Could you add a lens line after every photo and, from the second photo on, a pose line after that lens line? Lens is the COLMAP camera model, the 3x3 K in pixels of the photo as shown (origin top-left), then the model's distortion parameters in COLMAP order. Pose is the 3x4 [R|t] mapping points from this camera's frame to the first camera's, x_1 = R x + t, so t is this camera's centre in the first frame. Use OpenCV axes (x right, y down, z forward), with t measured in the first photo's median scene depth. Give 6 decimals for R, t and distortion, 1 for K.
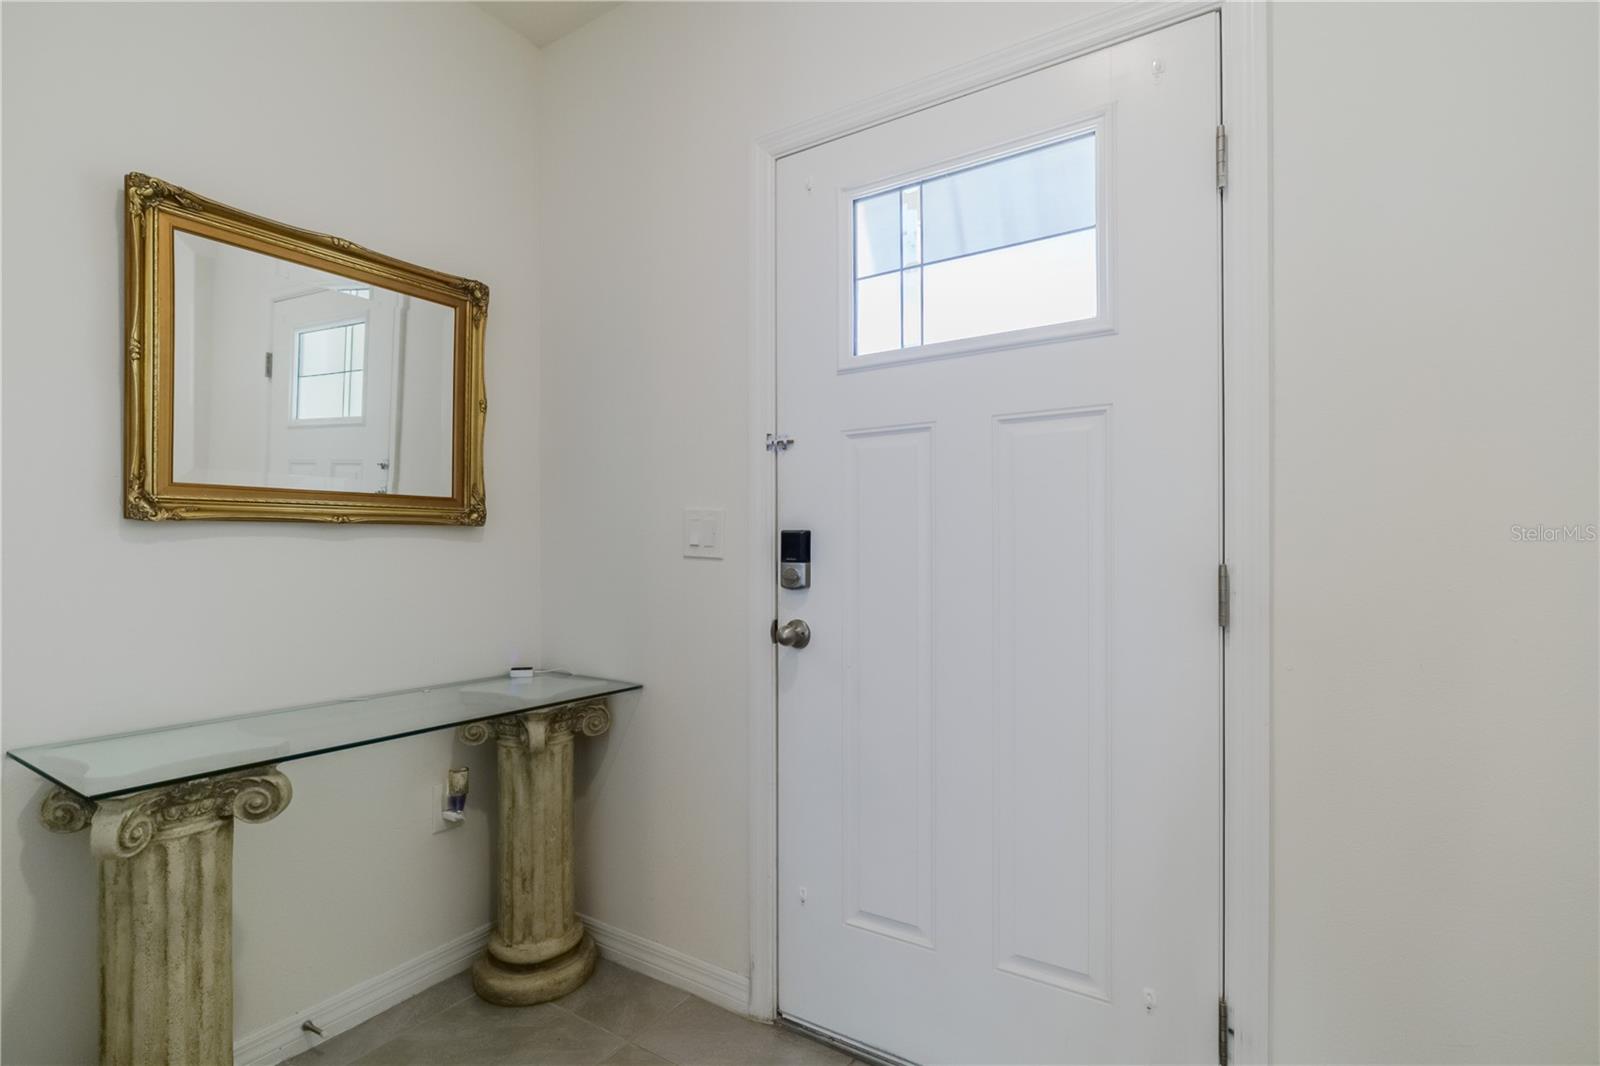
lens RADIAL K [[767.2, 0, 796.6], [0, 767.2, 547.4], [0, 0, 1]] dist [-0.000805, -0.000166]
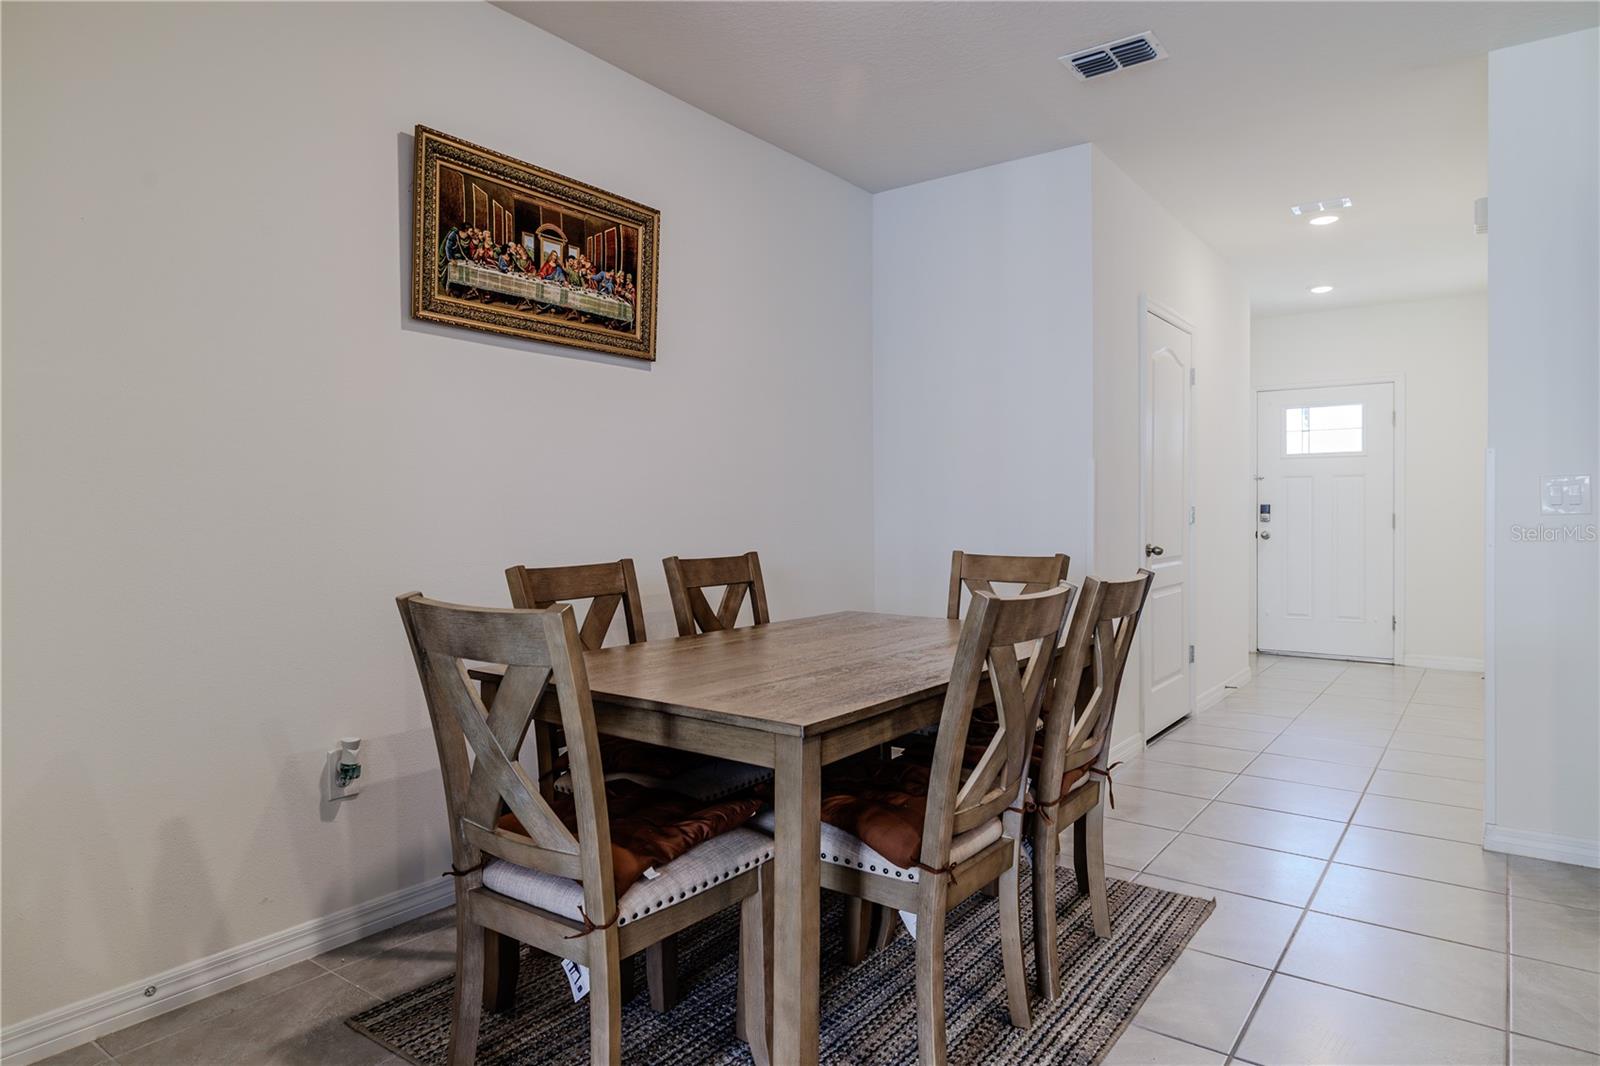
lens RADIAL K [[960.8, 0, 799.8], [0, 960.8, 516.5], [0, 0, 1]] dist [-0.007148, -0.002213]
pose [[0.998585, -0.000407, -0.053181, -1.915488], [0.000804, 0.999972, 0.007442, -0.002060], [0.053177, -0.007474, 0.998557, -3.499167]]
